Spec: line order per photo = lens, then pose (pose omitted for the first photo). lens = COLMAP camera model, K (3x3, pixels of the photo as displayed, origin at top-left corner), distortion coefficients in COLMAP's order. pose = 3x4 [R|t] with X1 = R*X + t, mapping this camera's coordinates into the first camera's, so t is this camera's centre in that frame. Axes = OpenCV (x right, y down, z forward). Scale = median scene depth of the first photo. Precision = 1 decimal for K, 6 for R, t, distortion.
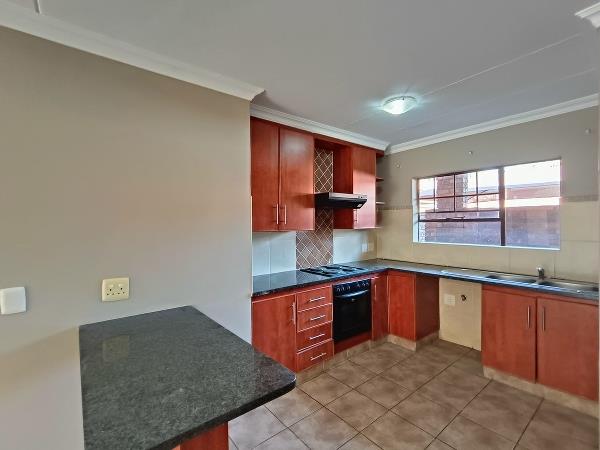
lens RADIAL K [[276.8, 0, 301.0], [0, 276.8, 225.9], [0, 0, 1]] dist [-0.000131, 0.000229]
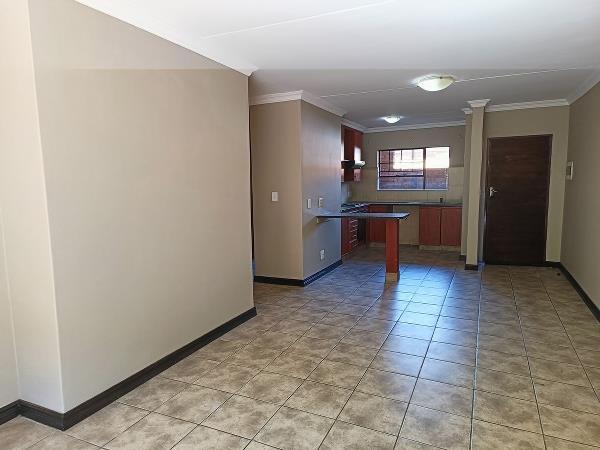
lens RADIAL K [[396.5, 0, 299.9], [0, 396.5, 228.0], [0, 0, 1]] dist [0.048946, -0.001605]
pose [[0.900086, -0.053732, 0.432387, -1.294914], [0.009532, 0.994558, 0.103750, 0.043118], [-0.435609, -0.089263, 0.895699, -1.160504]]
